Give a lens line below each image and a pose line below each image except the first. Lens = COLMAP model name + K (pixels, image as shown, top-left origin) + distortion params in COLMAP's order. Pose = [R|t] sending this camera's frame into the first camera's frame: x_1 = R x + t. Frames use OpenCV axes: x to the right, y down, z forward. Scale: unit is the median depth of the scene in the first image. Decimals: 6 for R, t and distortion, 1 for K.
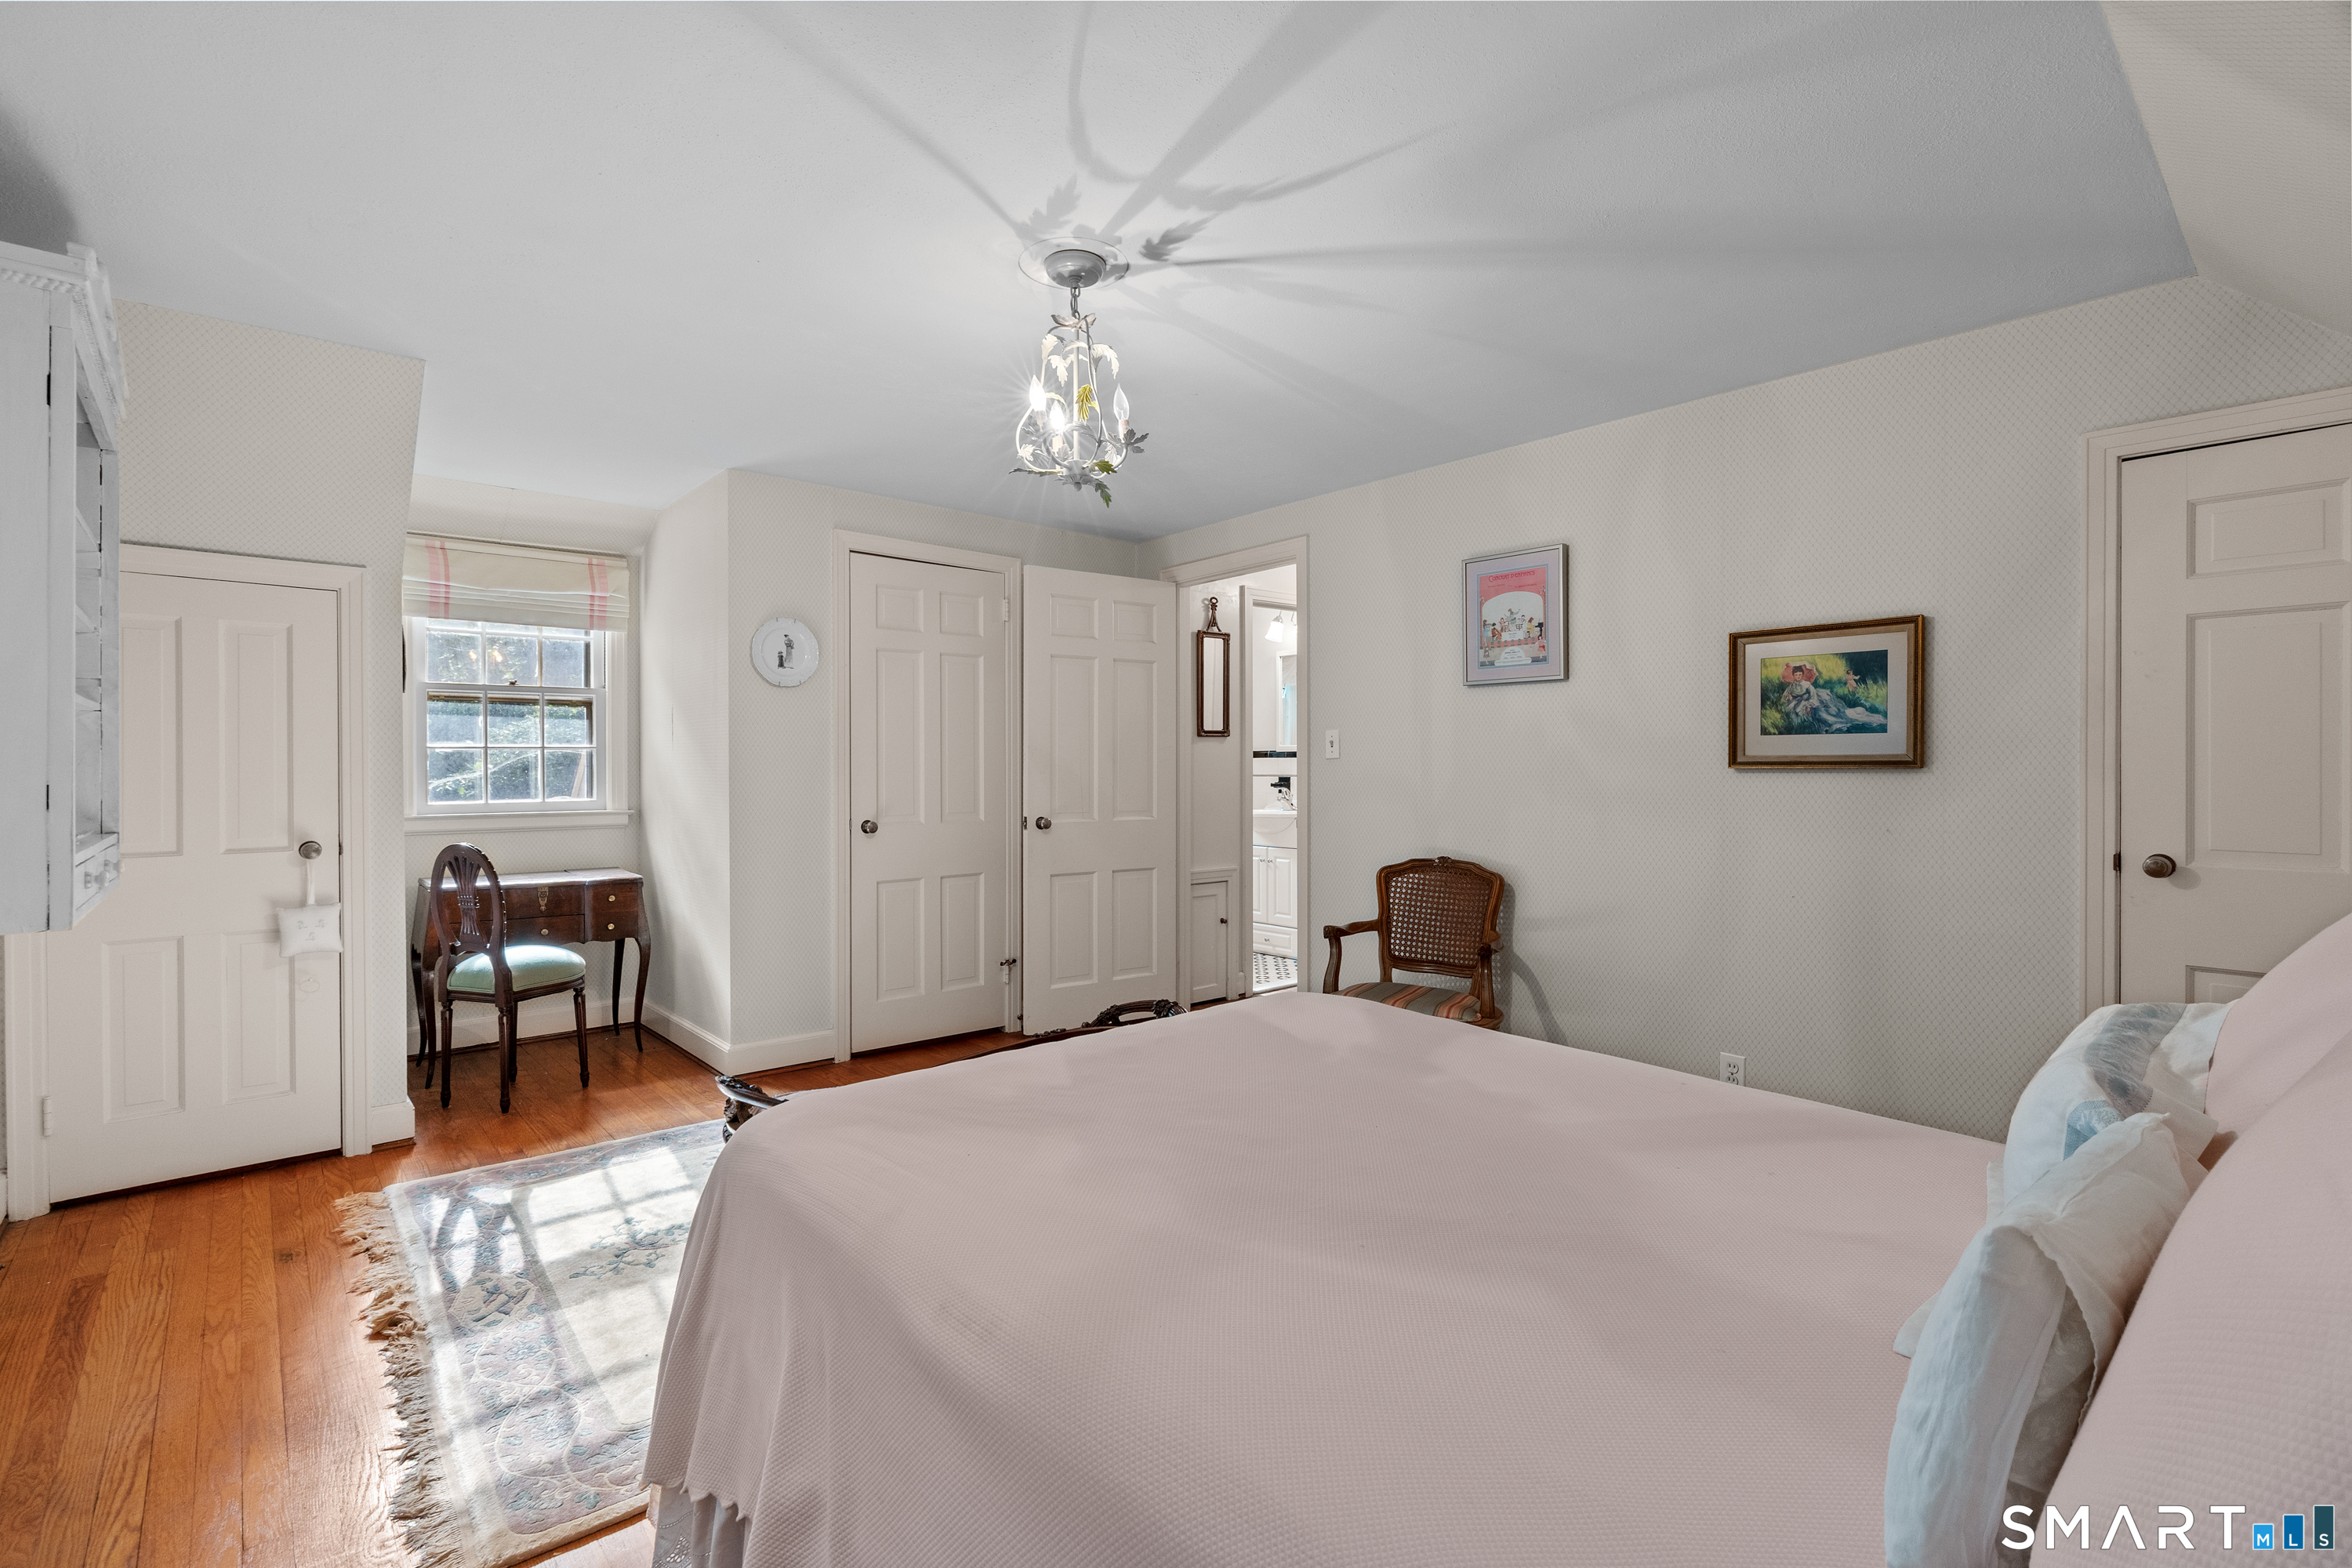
lens RADIAL K [[1062.6, 0, 1175.5], [0, 1062.6, 776.3], [0, 0, 1]] dist [-0.006948, -0.000028]
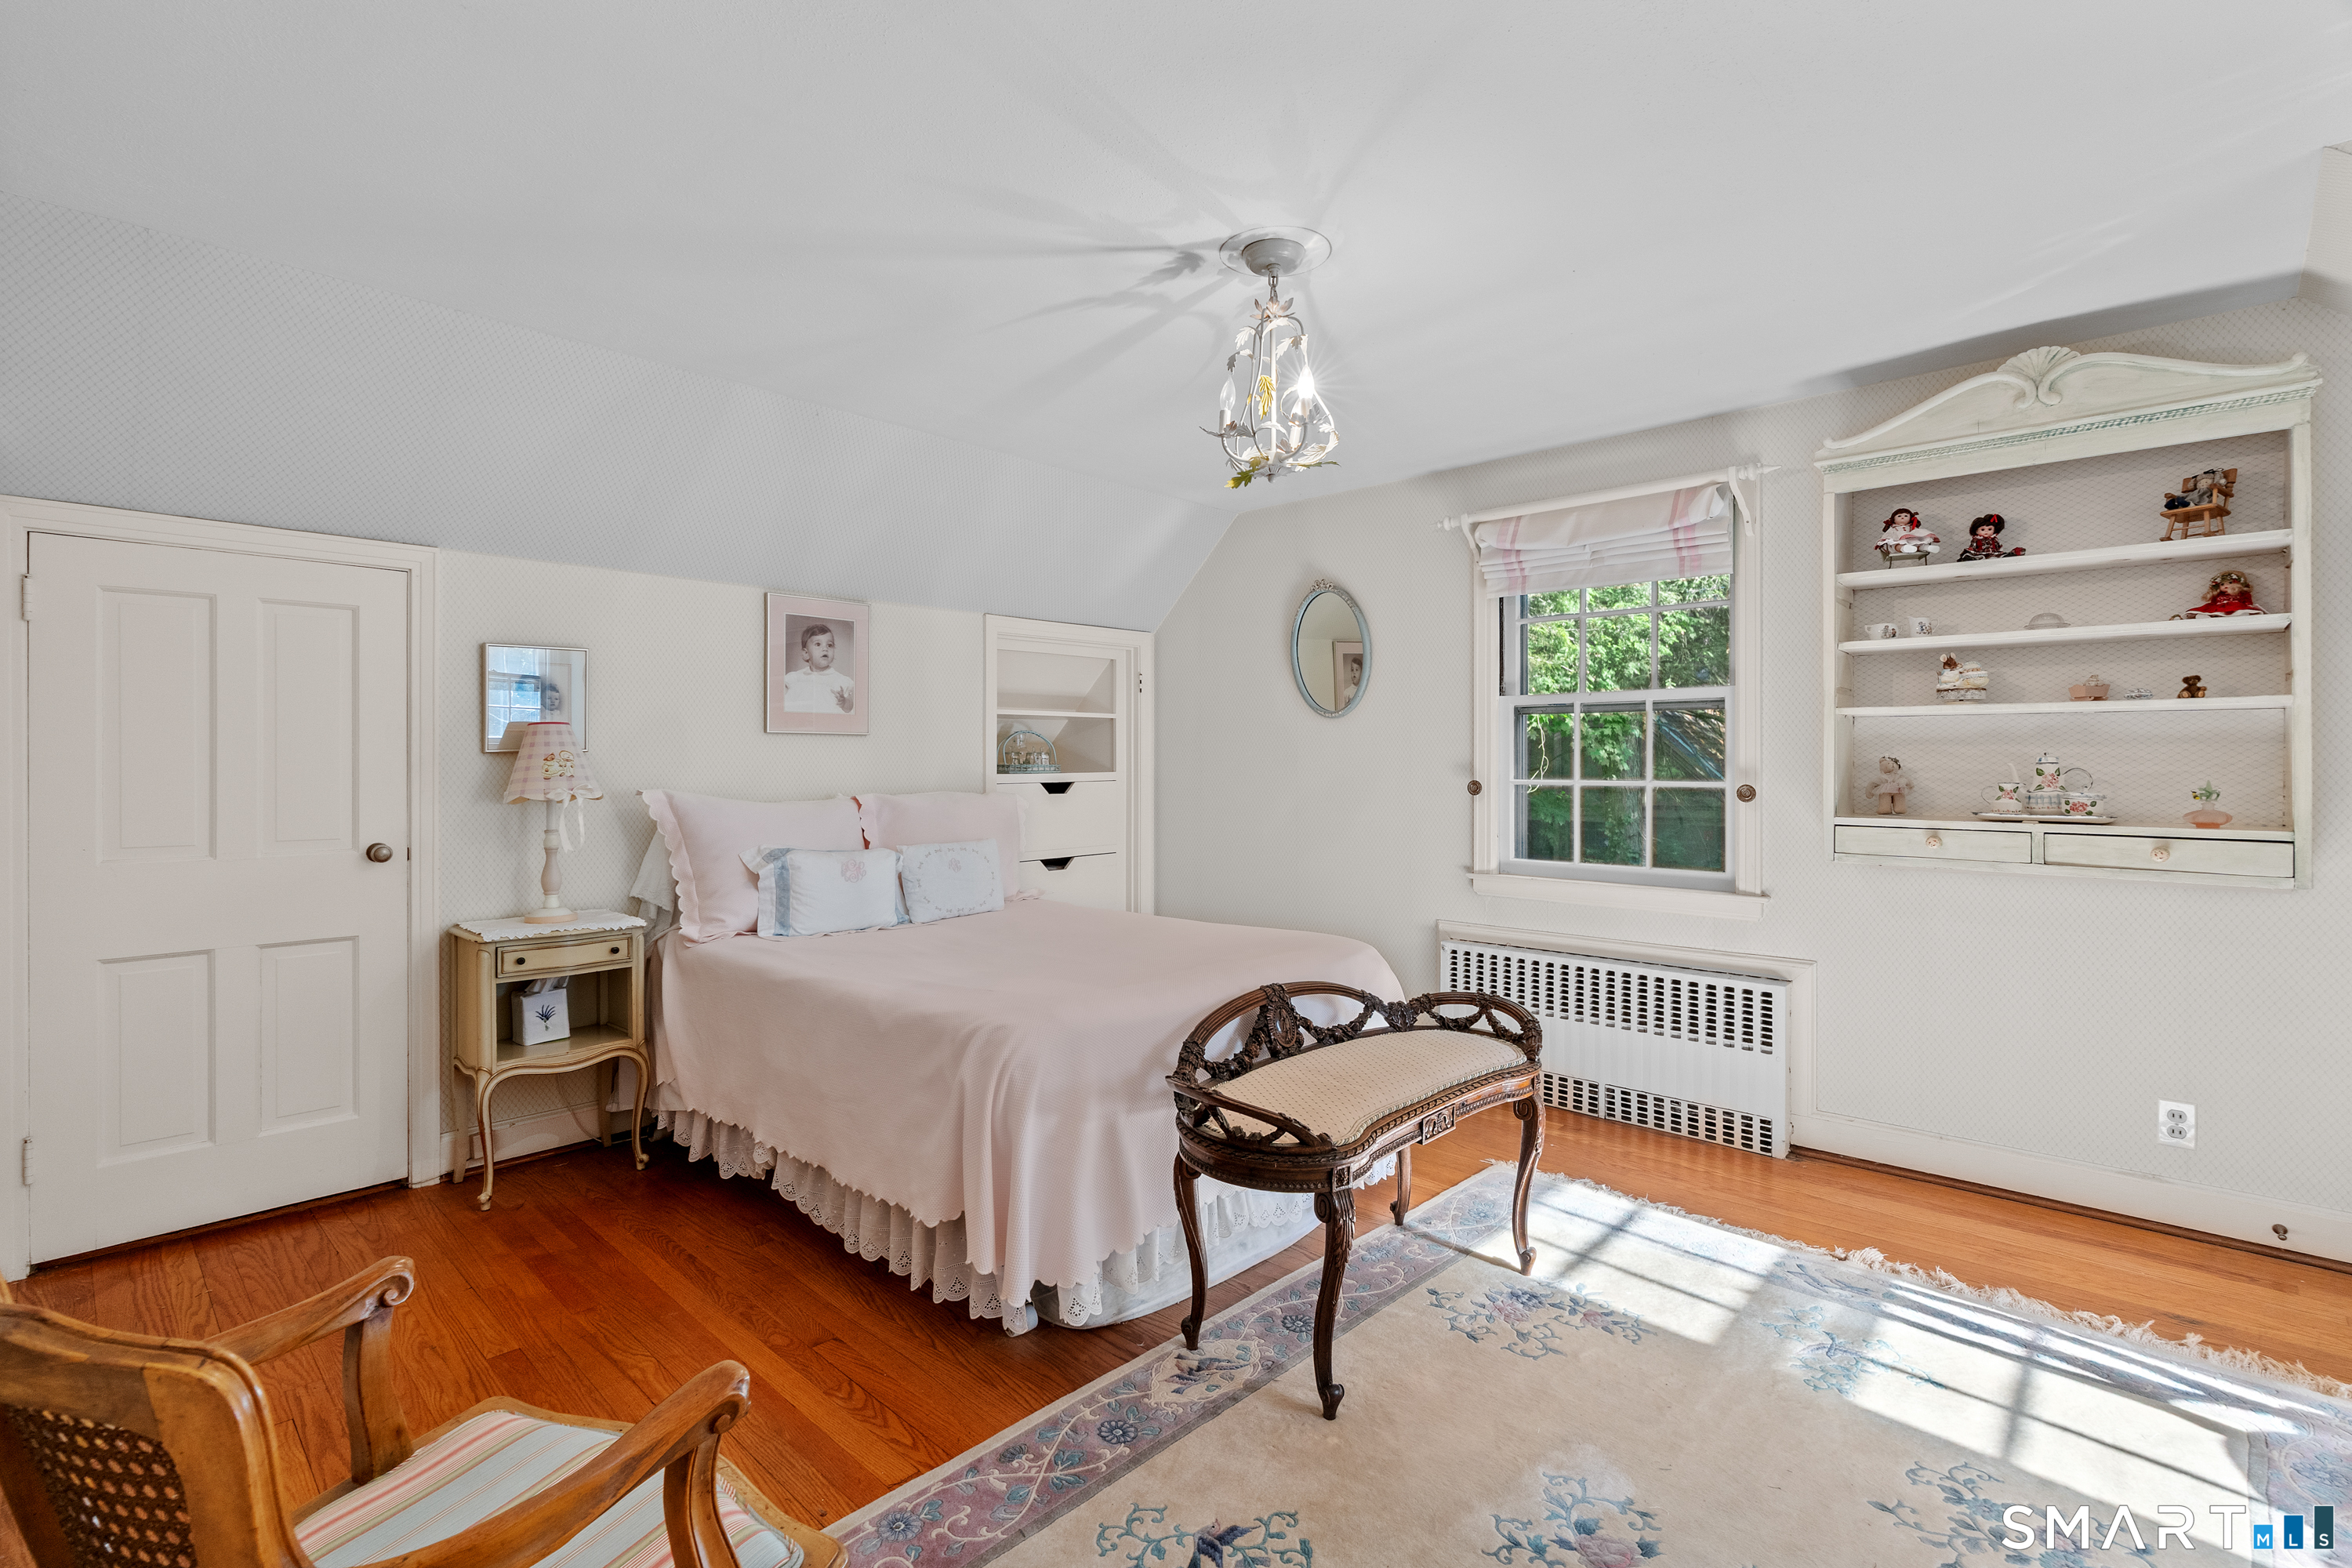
lens RADIAL K [[1062.6, 0, 1174.9], [0, 1062.6, 778.3], [0, 0, 1]] dist [-0.006948, -0.000028]
pose [[-0.995677, 0.000035, -0.092885, 0.087813], [-0.000502, 0.999983, 0.005760, -0.002614], [0.092884, 0.005782, -0.995660, 1.977569]]
